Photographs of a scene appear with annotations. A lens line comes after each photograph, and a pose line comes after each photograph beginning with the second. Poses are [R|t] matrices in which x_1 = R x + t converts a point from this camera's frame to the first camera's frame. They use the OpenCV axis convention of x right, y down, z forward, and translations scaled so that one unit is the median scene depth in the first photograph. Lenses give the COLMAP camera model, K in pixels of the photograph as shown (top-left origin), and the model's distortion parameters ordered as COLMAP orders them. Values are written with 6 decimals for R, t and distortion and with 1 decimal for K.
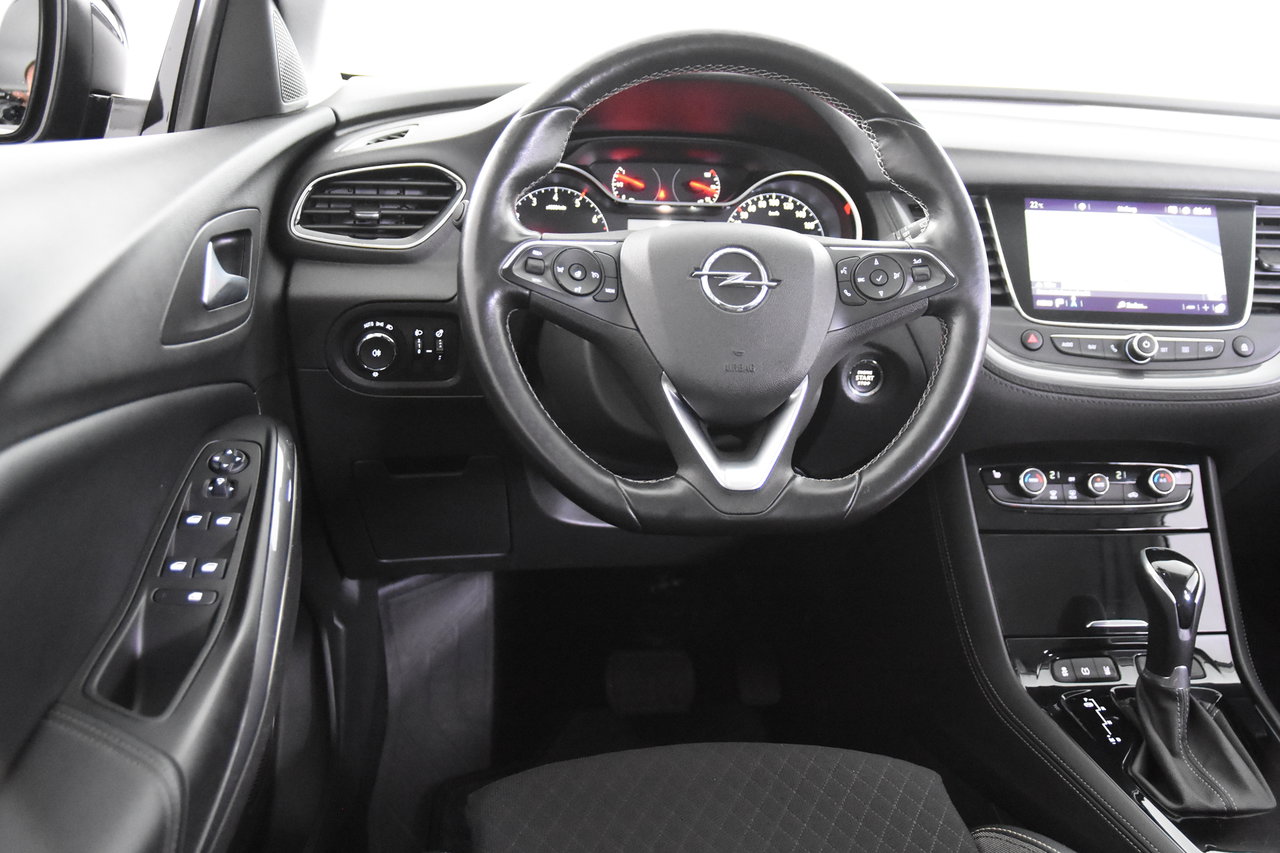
lens RADIAL K [[1326.0, 0, 604.4], [0, 1326.0, 420.4], [0, 0, 1]] dist [-0.068373, 0.152091]
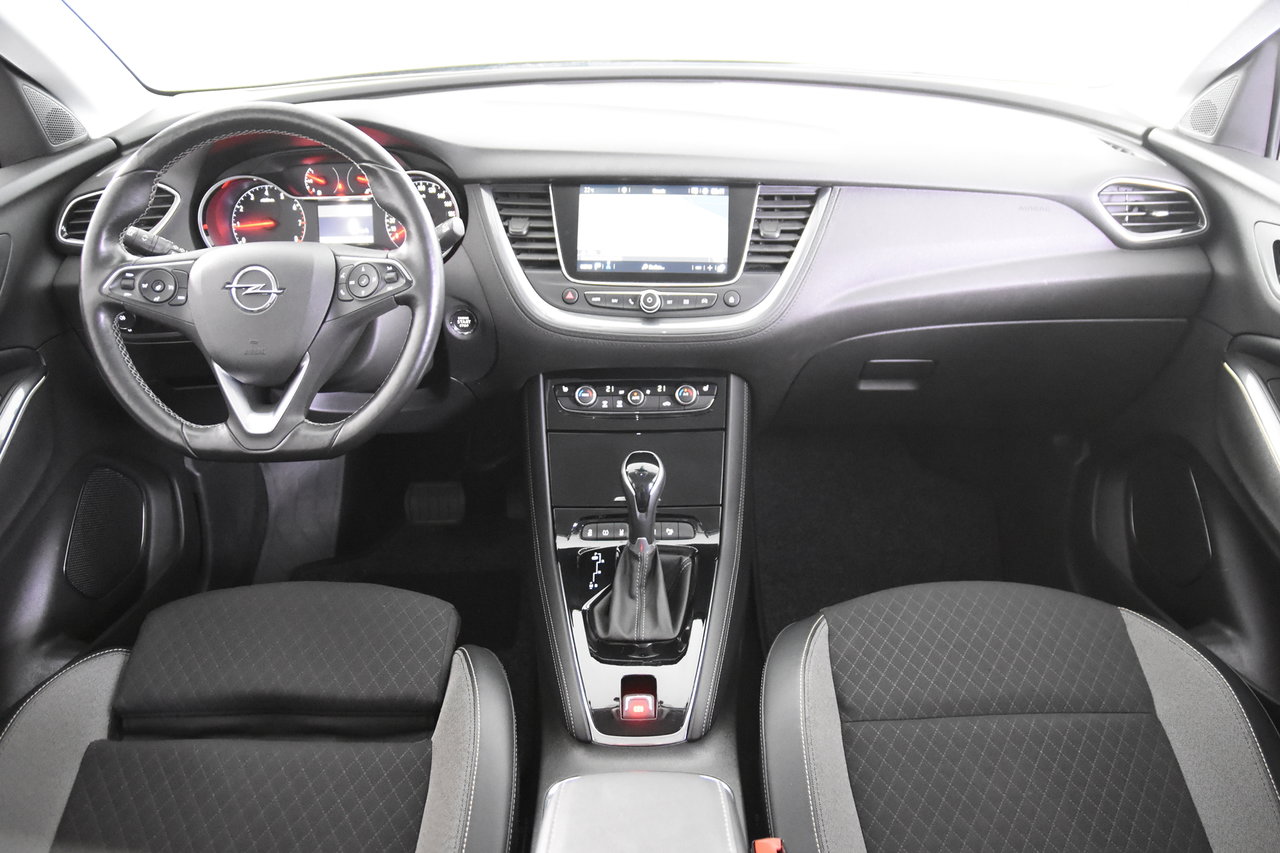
lens RADIAL K [[992.2, 0, 659.6], [0, 992.2, 430.6], [0, 0, 1]] dist [-0.153683, 0.125175]
pose [[0.992947, 0.010238, -0.118114, 0.528445], [0.014700, 0.977946, 0.208341, -0.134103], [0.117642, -0.208608, 0.970898, -0.007814]]
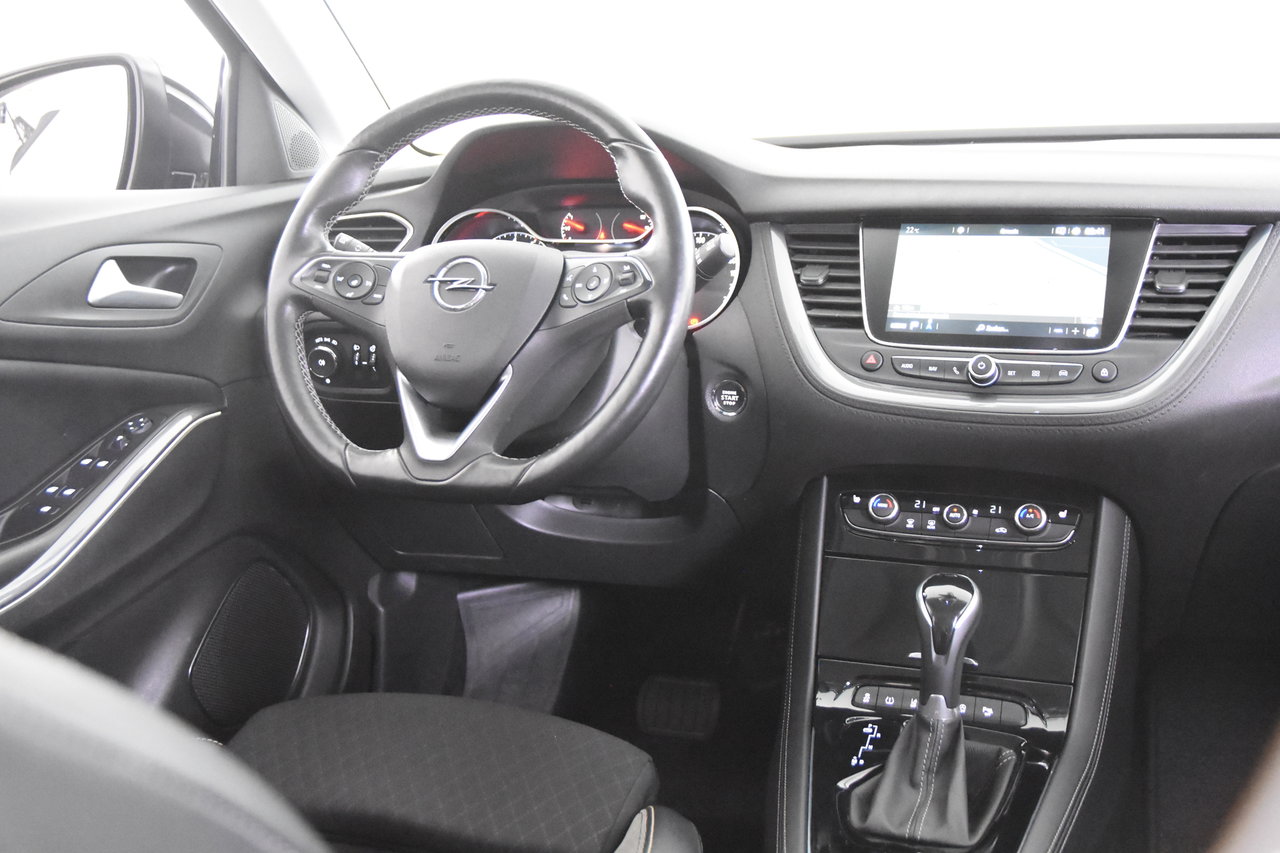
lens RADIAL K [[1326.0, 0, 604.4], [0, 1326.0, 420.4], [0, 0, 1]] dist [-0.068373, 0.152091]
pose [[0.885484, 0.030048, -0.463697, 0.598863], [-0.074472, 0.994185, -0.077788, 0.074695], [0.458663, 0.103412, 0.882573, 0.032071]]
